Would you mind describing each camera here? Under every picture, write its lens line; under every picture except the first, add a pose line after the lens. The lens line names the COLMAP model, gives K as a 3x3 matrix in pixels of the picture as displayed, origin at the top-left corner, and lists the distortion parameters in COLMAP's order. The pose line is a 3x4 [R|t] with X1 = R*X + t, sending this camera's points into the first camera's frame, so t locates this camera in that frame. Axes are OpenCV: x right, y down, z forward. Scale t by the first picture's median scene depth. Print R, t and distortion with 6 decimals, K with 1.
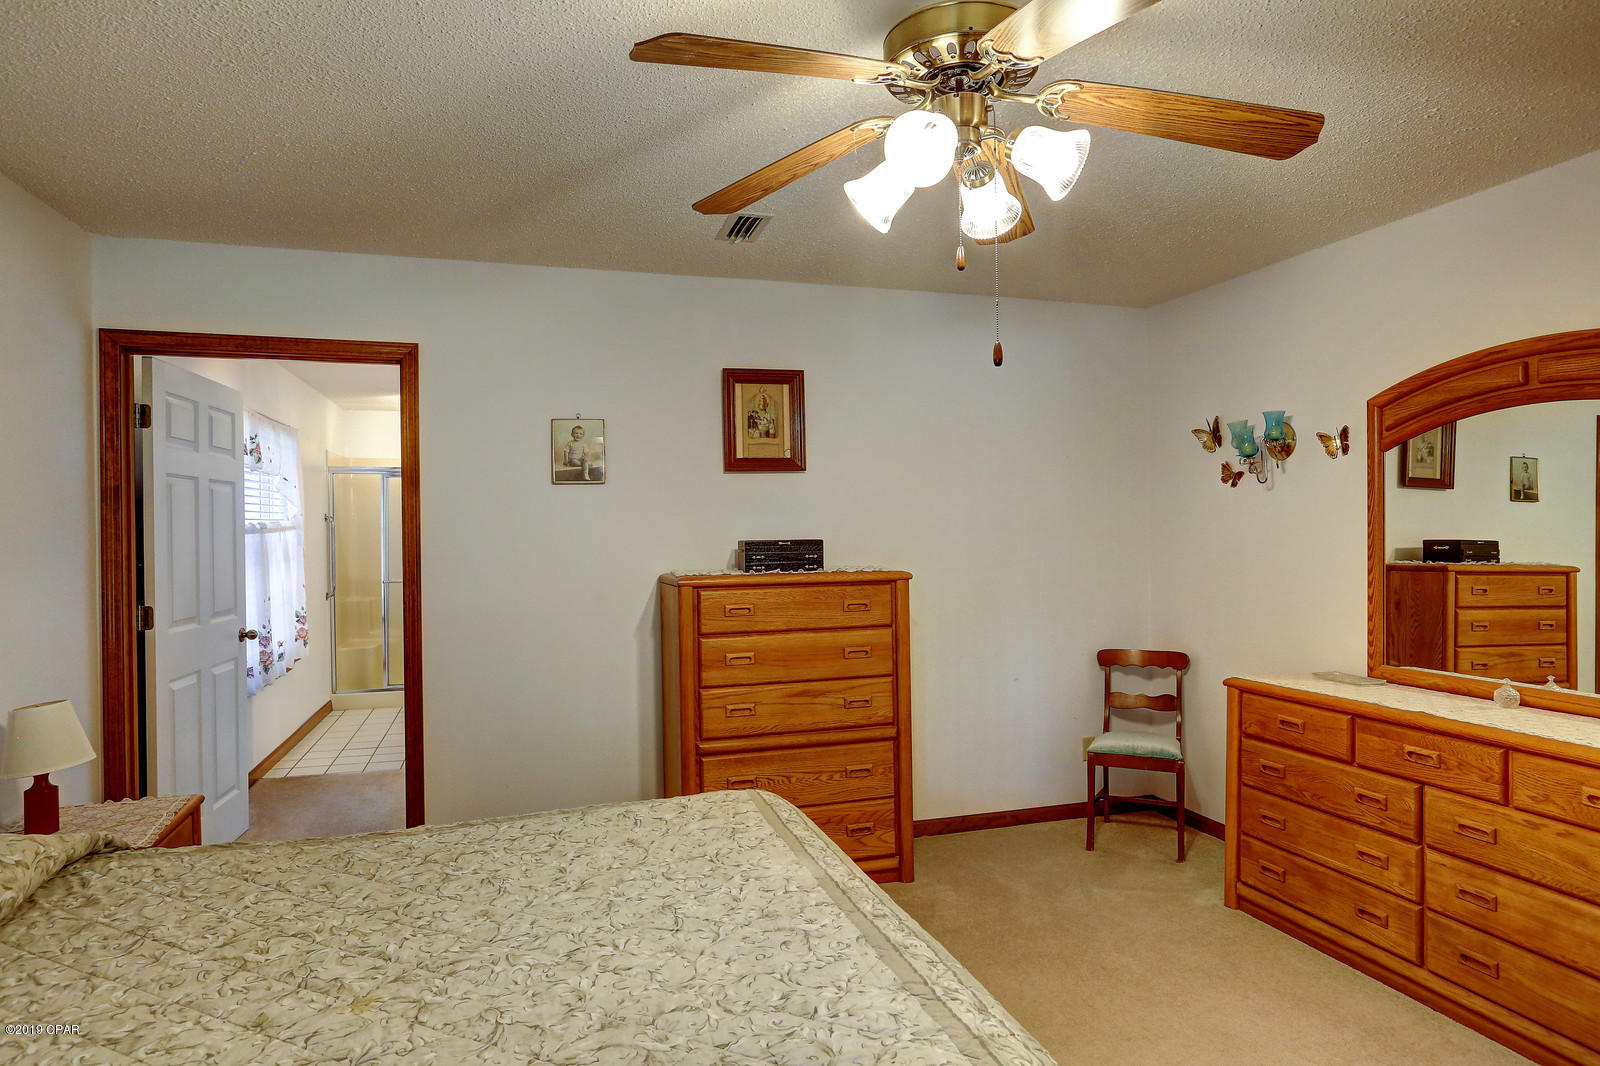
lens RADIAL K [[949.9, 0, 798.5], [0, 949.9, 538.1], [0, 0, 1]] dist [-0.002811, 0.002168]
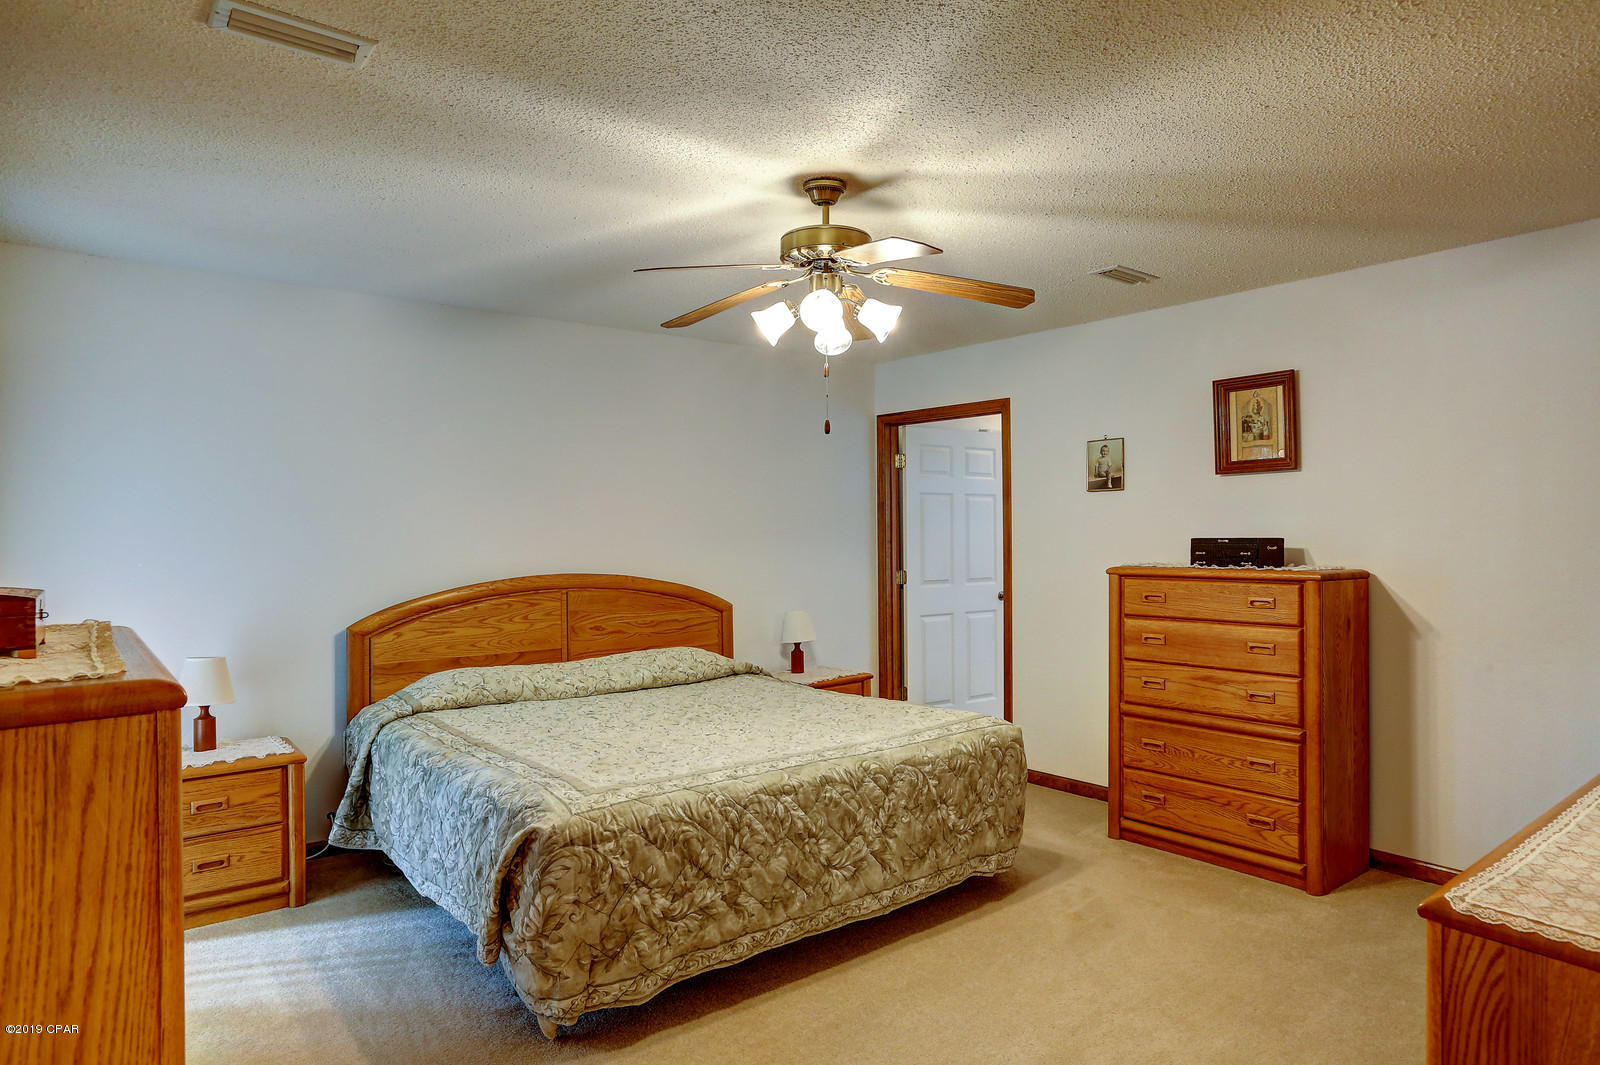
lens RADIAL K [[949.9, 0, 797.1], [0, 949.9, 525.0], [0, 0, 1]] dist [-0.002811, 0.002168]
pose [[0.386439, 0.002940, -0.922310, 0.779227], [-0.007658, 0.999971, -0.000021, -0.008611], [0.922283, 0.007071, 0.386450, 0.136584]]
